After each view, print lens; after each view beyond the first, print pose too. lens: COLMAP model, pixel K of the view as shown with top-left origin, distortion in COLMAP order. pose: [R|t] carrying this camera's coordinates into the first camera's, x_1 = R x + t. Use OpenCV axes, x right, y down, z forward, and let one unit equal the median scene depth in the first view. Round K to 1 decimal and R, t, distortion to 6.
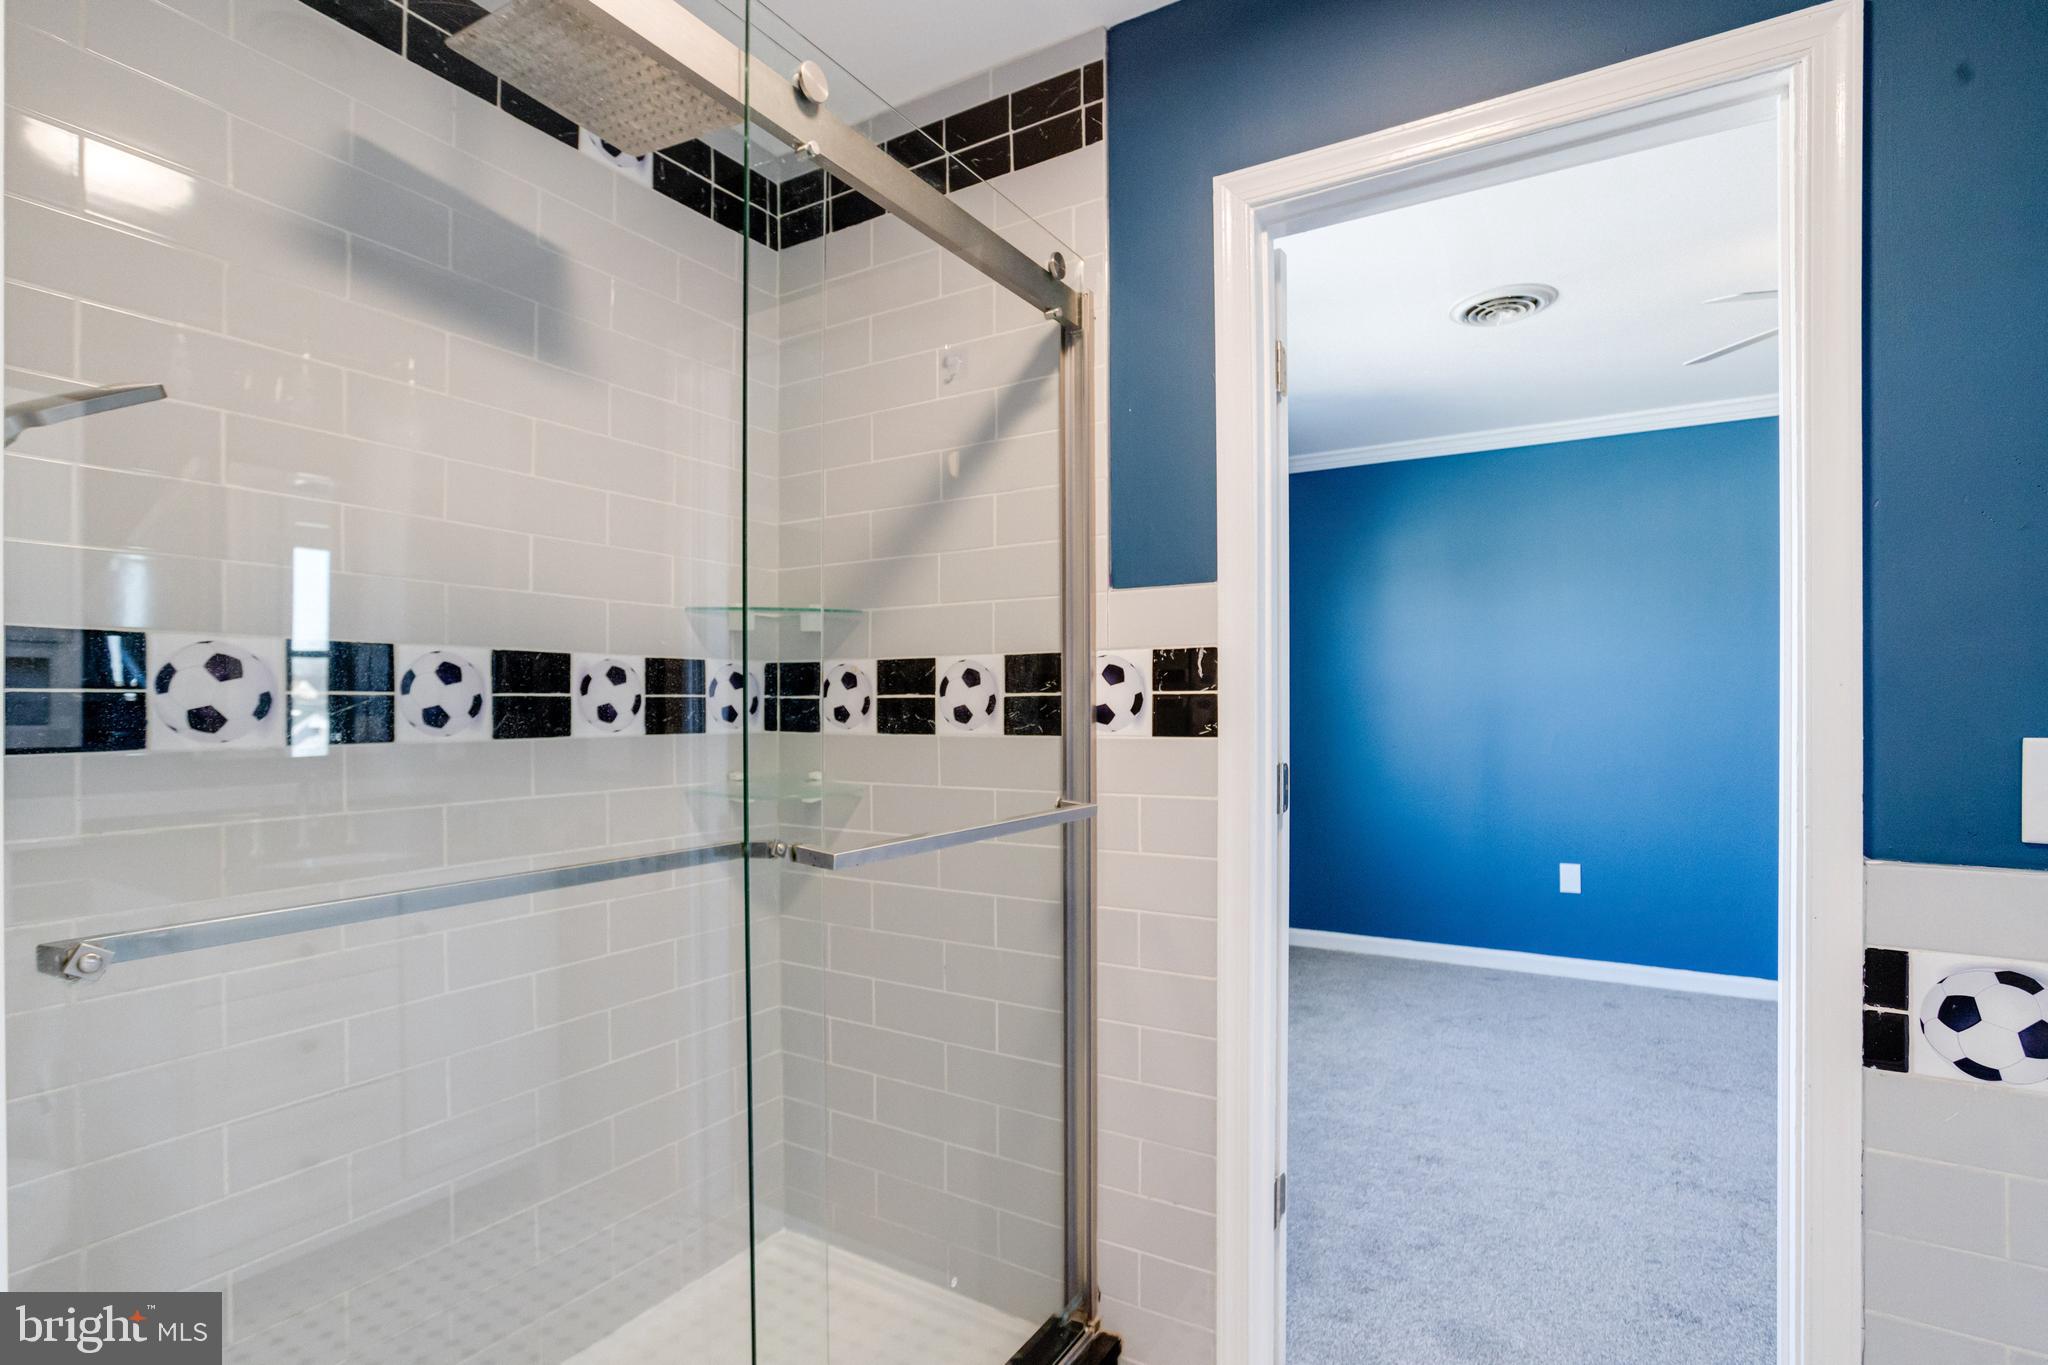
lens RADIAL K [[1012.9, 0, 1013.0], [0, 1012.9, 701.6], [0, 0, 1]] dist [-0.047268, 0.027050]
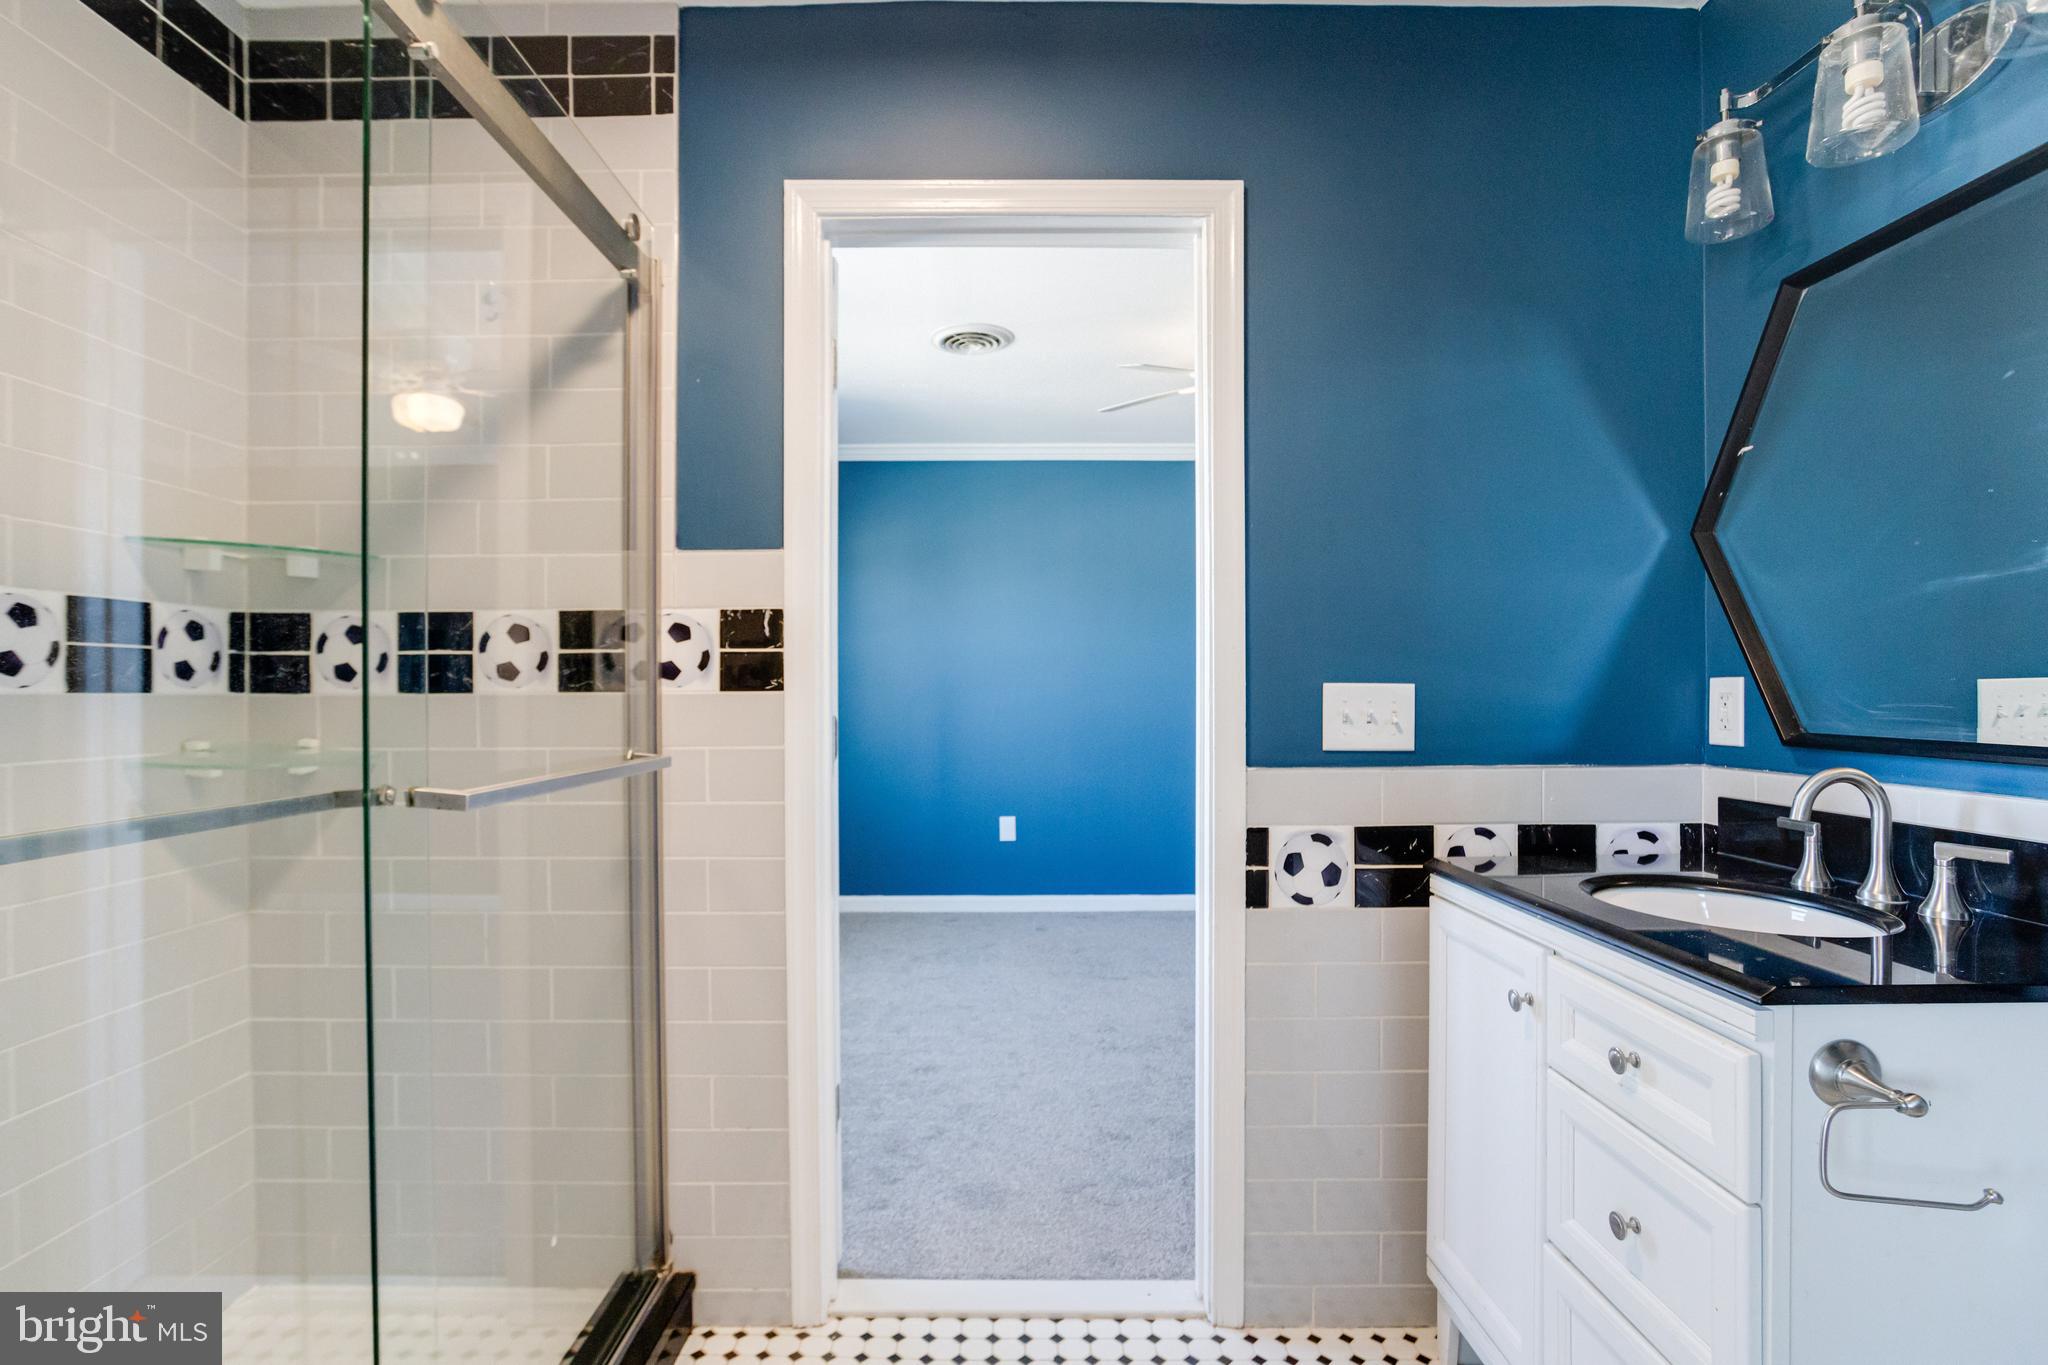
lens RADIAL K [[1016.2, 0, 1026.2], [0, 1016.2, 693.4], [0, 0, 1]] dist [-0.050411, 0.023876]
pose [[0.841289, 0.000354, 0.540586, -0.156689], [0.000579, 0.999999, -0.001556, 0.036320], [-0.540586, 0.001622, 0.841287, -0.058105]]
